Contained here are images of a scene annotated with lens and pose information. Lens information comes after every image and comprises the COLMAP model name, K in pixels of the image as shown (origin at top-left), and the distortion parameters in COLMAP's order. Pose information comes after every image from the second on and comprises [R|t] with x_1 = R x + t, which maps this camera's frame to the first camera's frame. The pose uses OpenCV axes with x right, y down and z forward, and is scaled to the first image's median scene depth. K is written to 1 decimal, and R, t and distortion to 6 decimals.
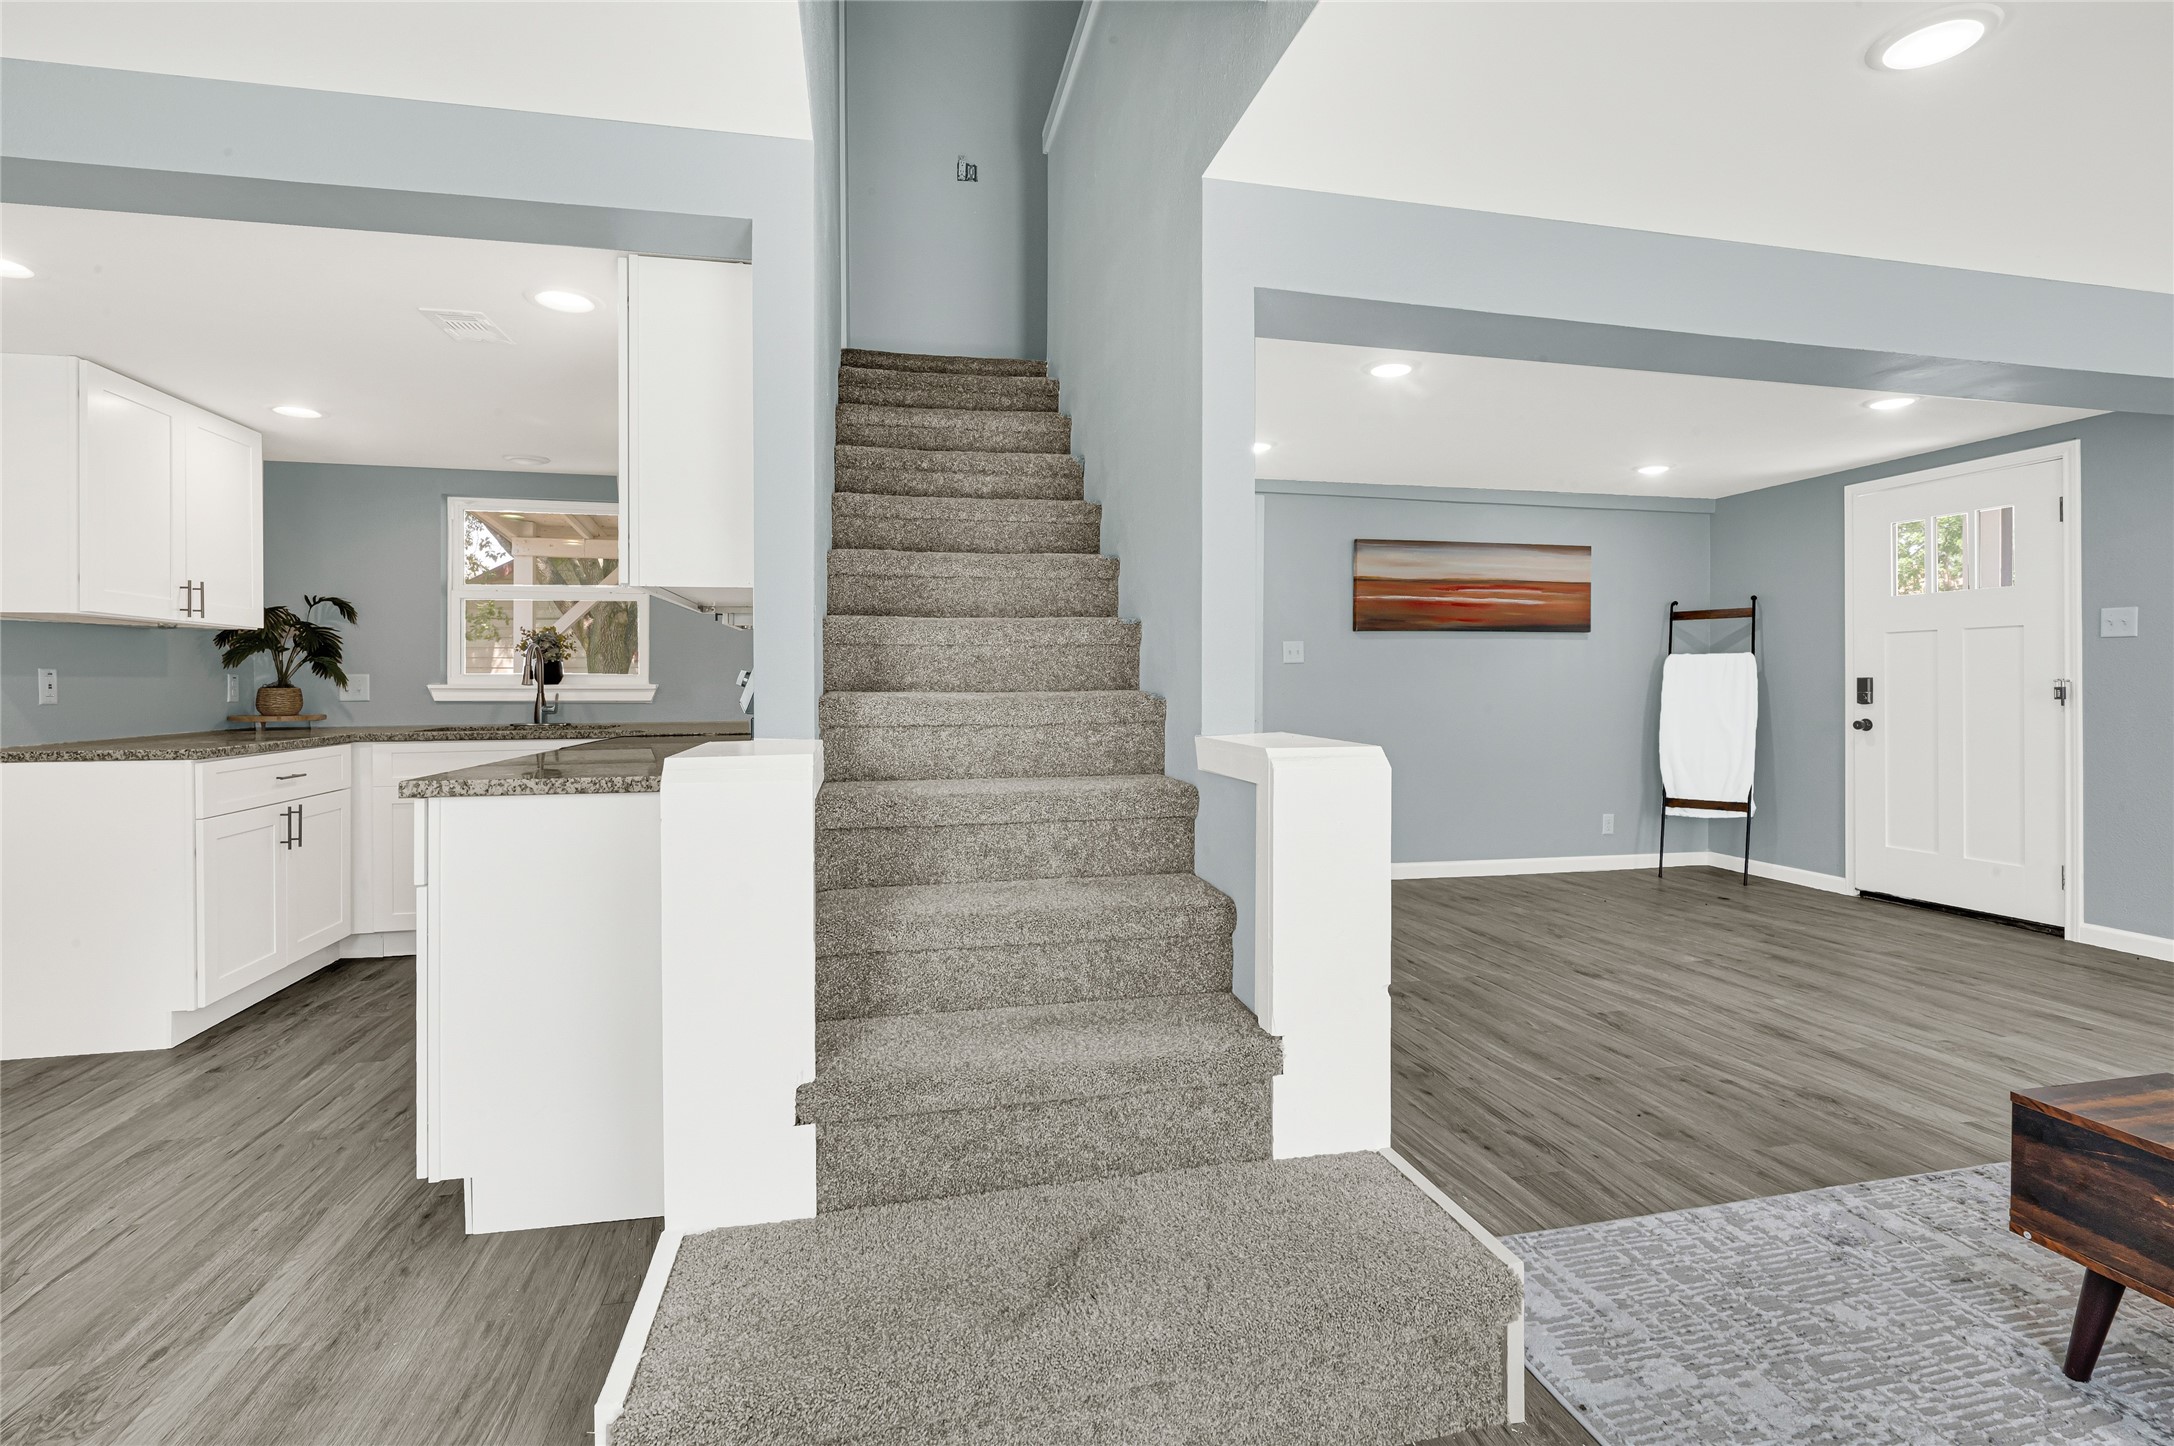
lens RADIAL K [[998.3, 0, 1086.5], [0, 998.3, 693.8], [0, 0, 1]] dist [-0.003024, -0.001180]
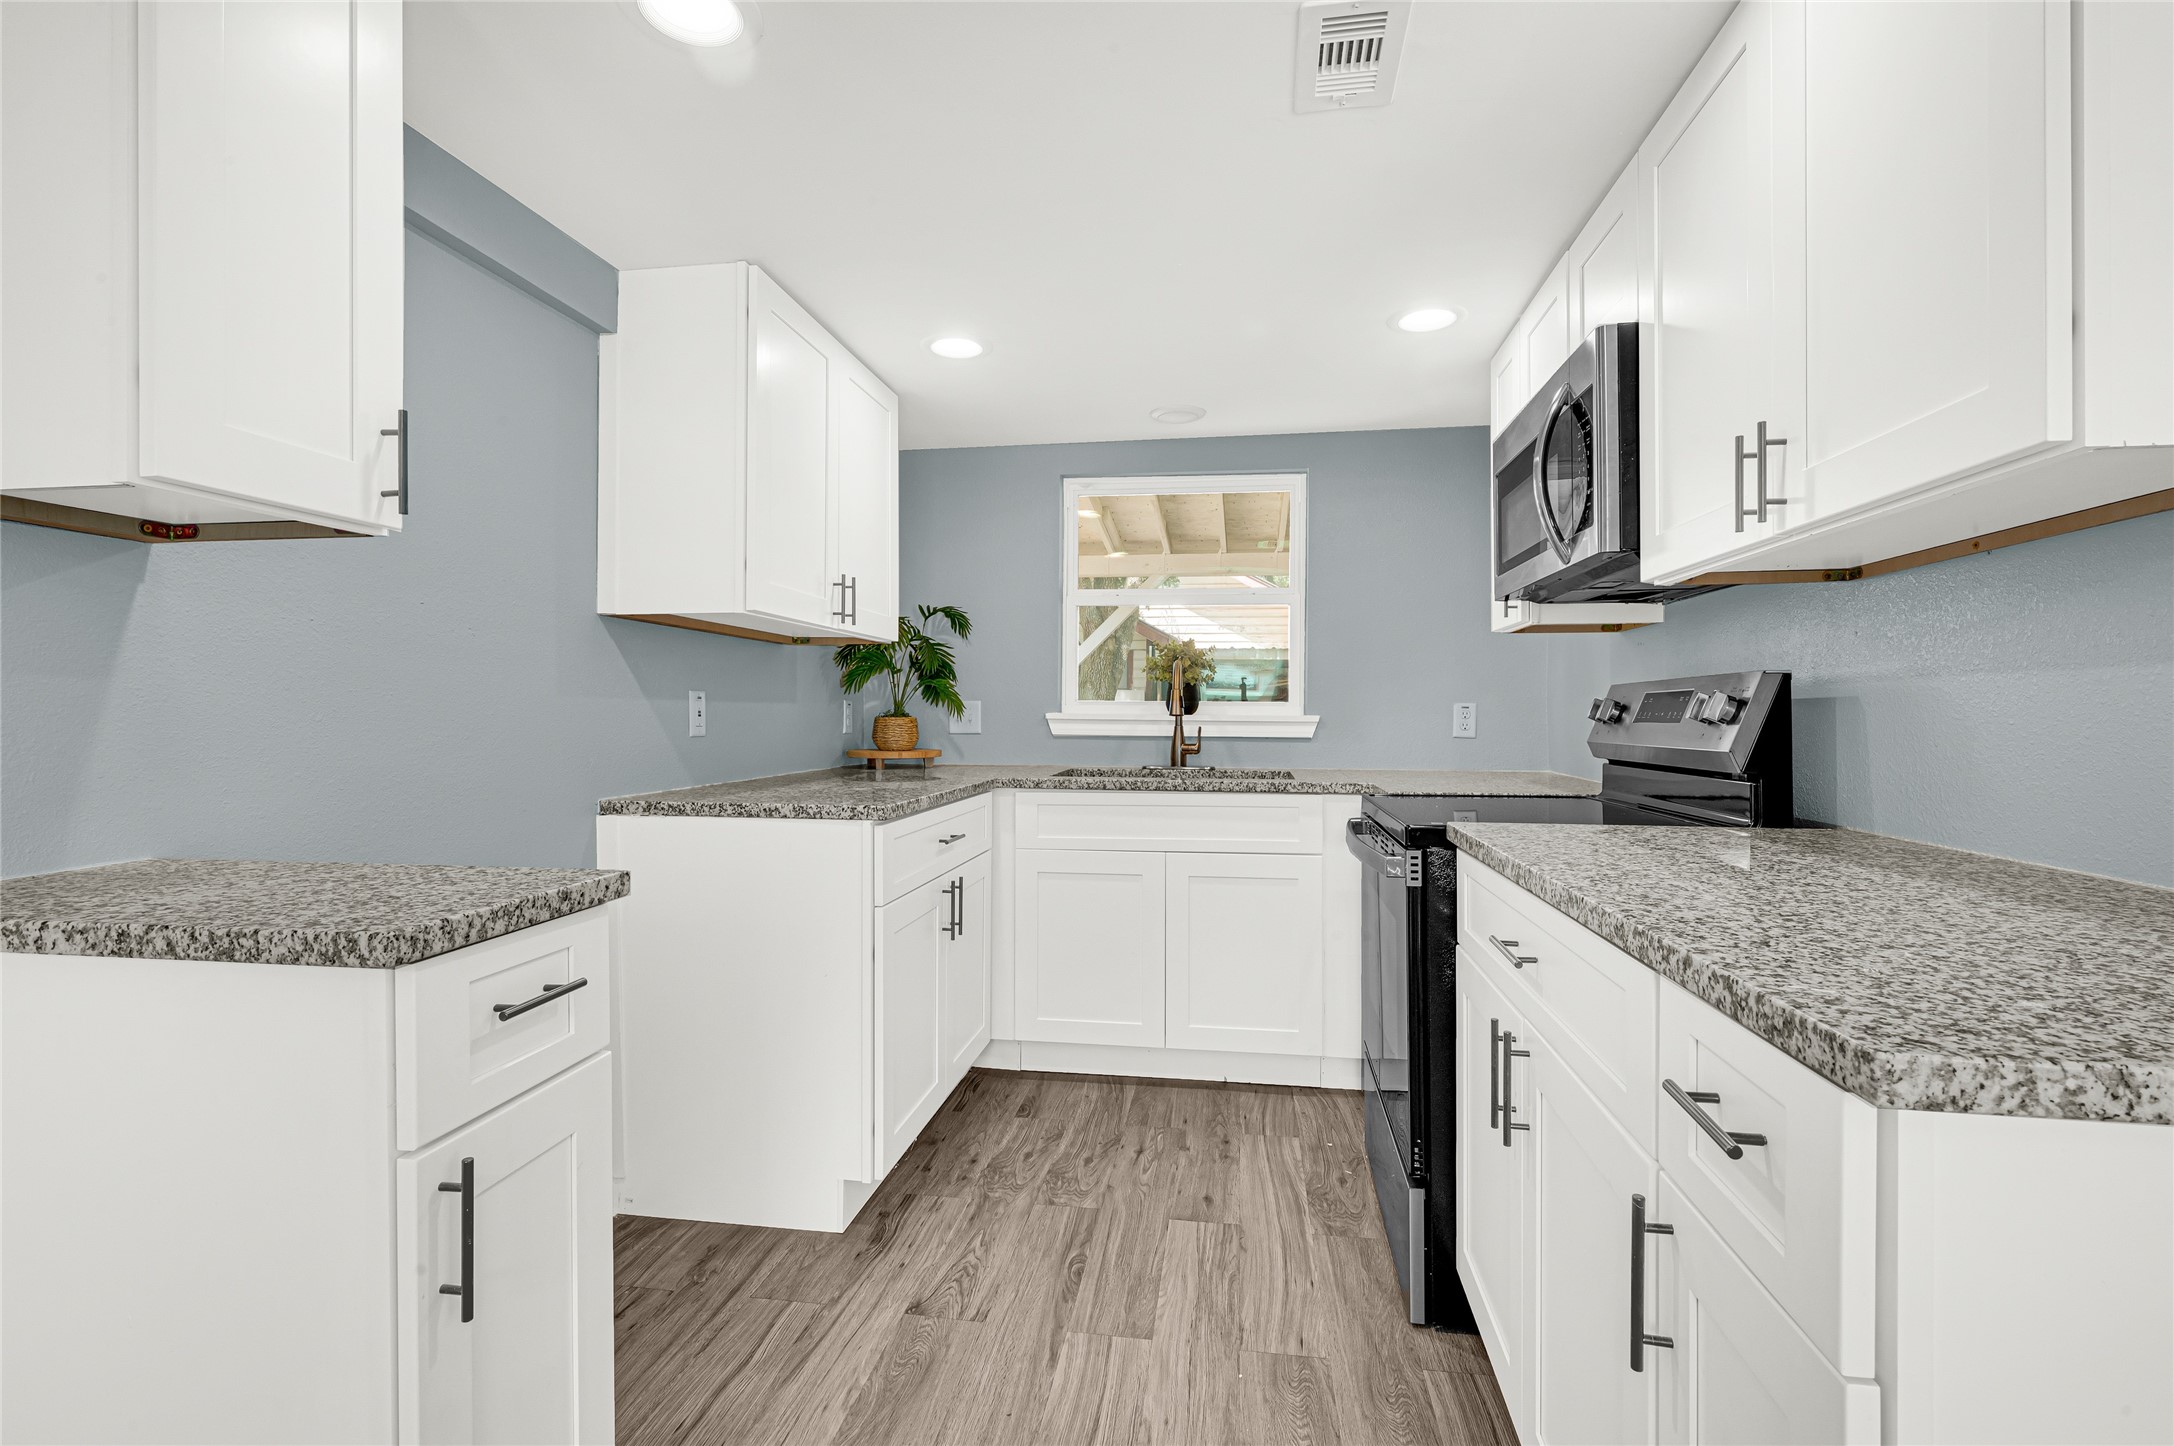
lens RADIAL K [[998.3, 0, 1086.5], [0, 998.3, 716.6], [0, 0, 1]] dist [-0.003024, -0.001180]
pose [[0.929020, 0.006328, -0.369974, -0.359147], [-0.009458, 0.999933, -0.006647, -0.002215], [0.369908, 0.009675, 0.929018, 0.291253]]
